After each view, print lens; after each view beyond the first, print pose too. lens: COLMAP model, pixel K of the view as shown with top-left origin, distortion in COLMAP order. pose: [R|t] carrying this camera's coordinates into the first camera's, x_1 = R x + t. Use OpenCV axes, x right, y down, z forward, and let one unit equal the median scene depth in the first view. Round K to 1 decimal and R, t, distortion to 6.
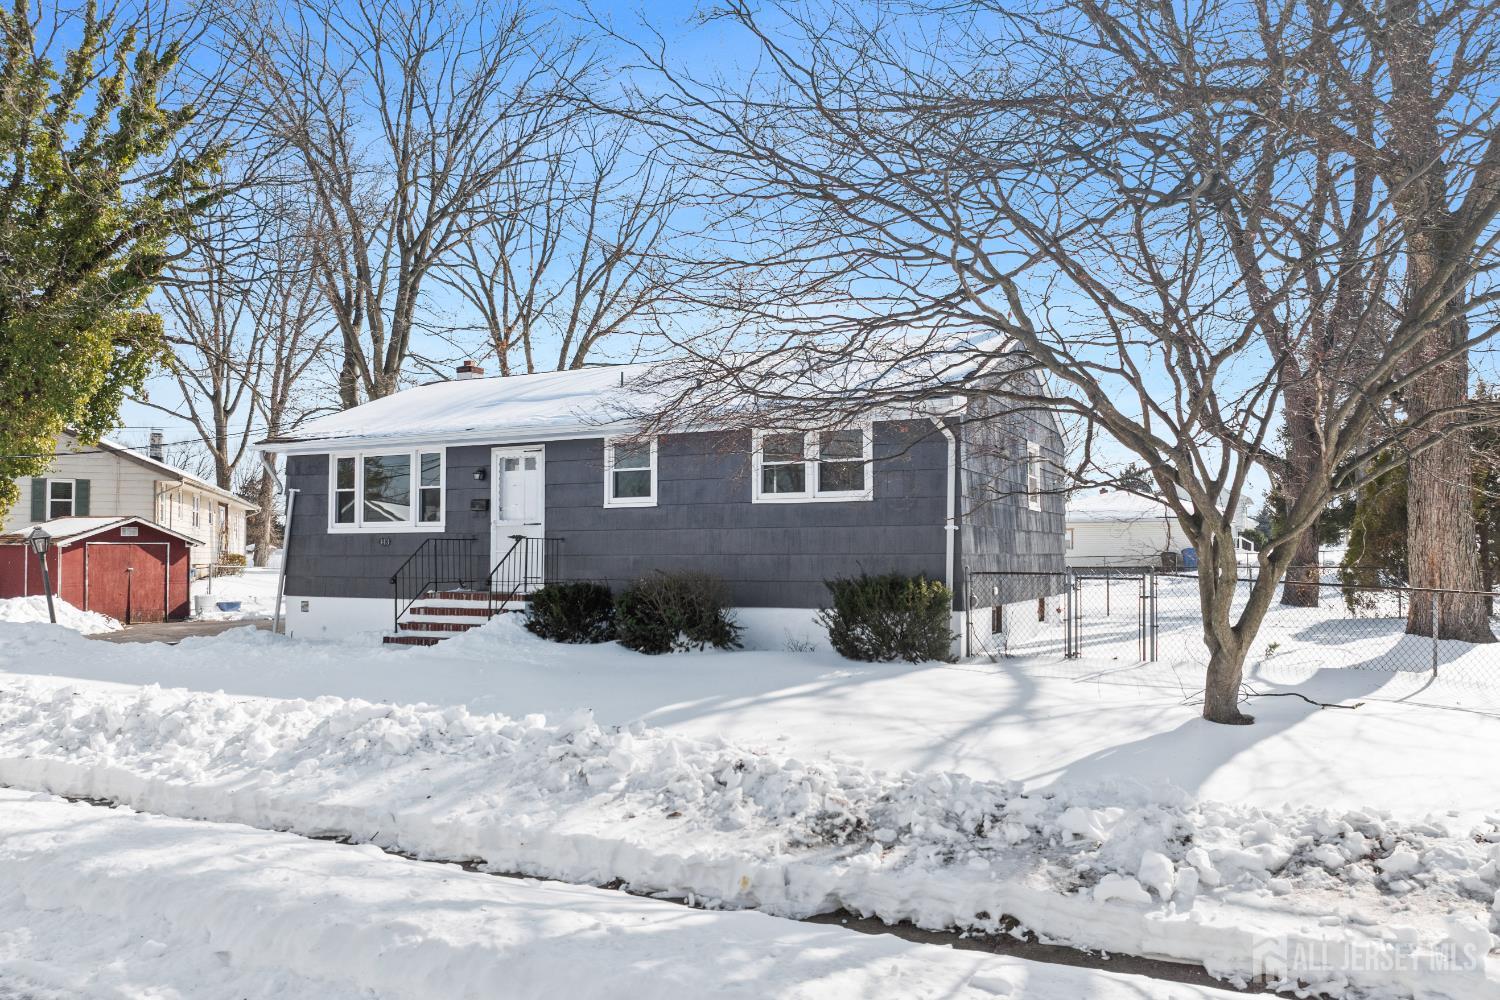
lens RADIAL K [[1072.1, 0, 747.2], [0, 1072.1, 439.5], [0, 0, 1]] dist [-0.024458, -0.030455]
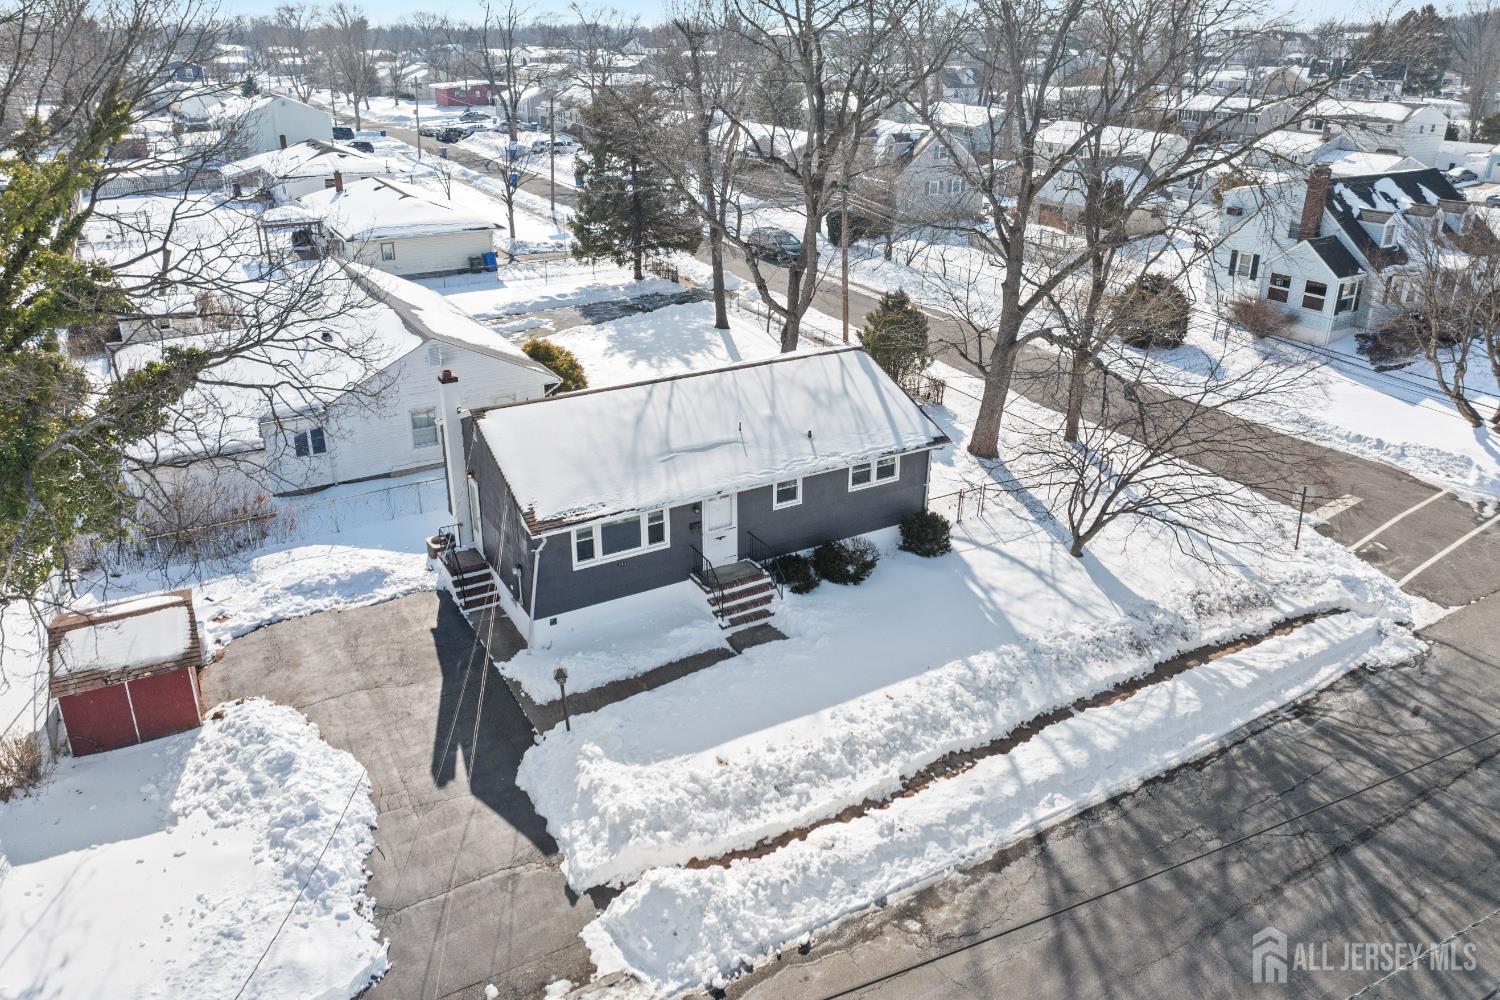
lens RADIAL K [[1072.1, 0, 747.2], [0, 1072.1, 439.5], [0, 0, 1]] dist [-0.024458, -0.030455]
pose [[0.560083, -0.270229, 0.783124, -1.426509], [-0.074777, 0.924954, 0.372650, -0.662070], [-0.825055, -0.267274, 0.497844, 0.168903]]
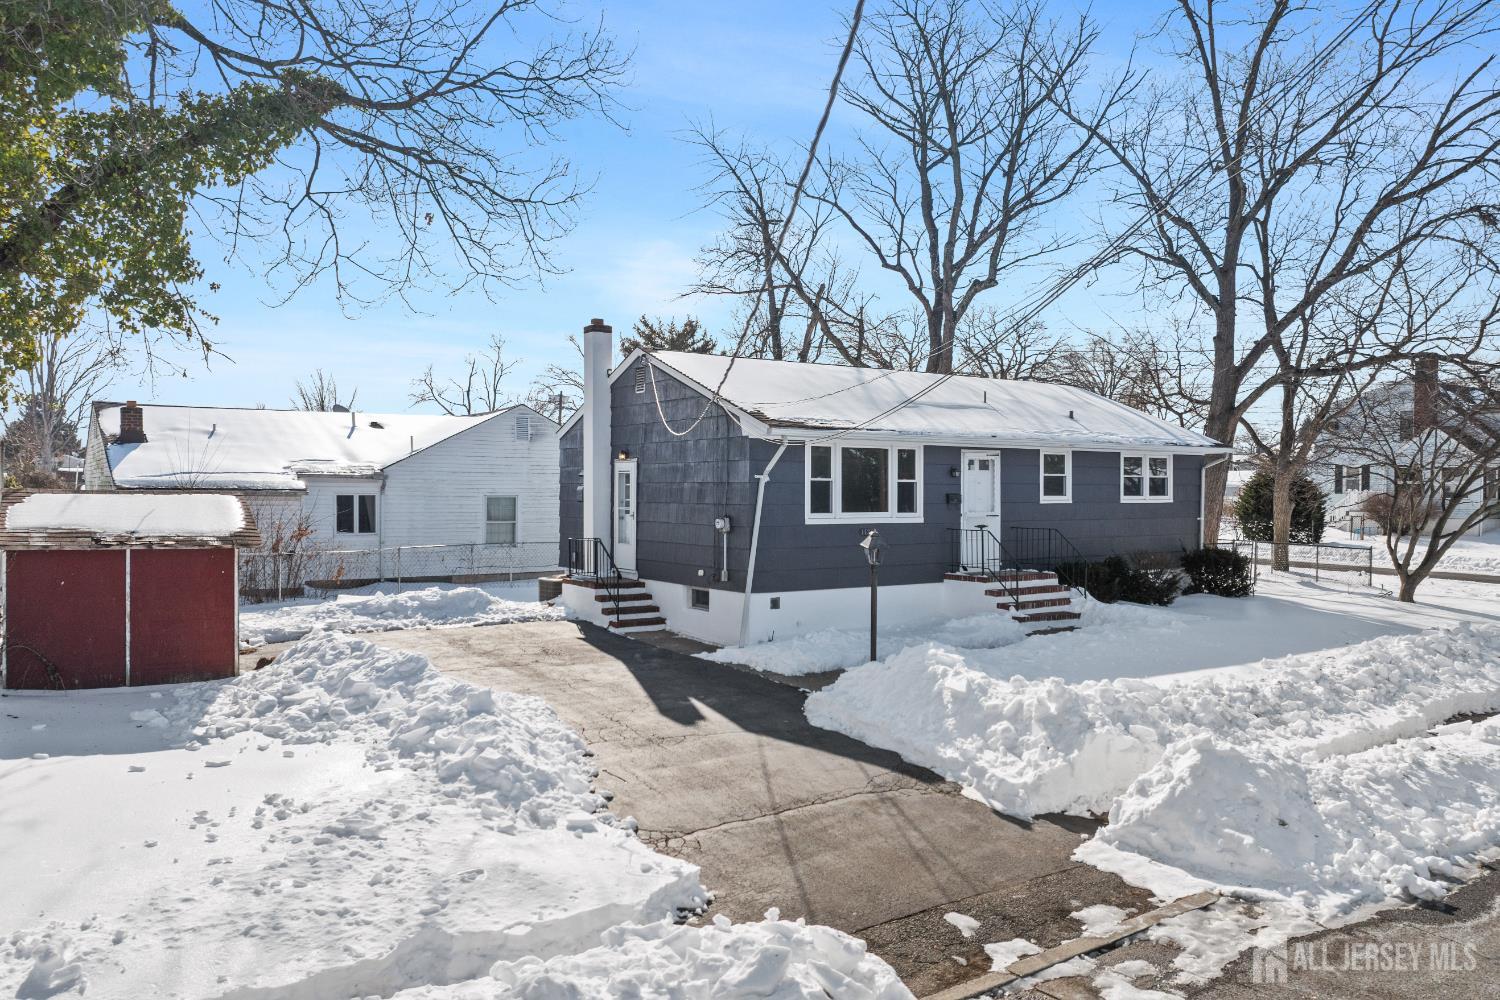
lens RADIAL K [[1088.9, 0, 750.0], [0, 1088.9, 500.0], [0, 0, 1]] dist [-0.017073, -0.055628]
pose [[0.504621, 0.016344, 0.863186, -1.354056], [-0.074512, 0.996915, 0.024684, 0.049910], [-0.860119, -0.076774, 0.504282, 0.599942]]
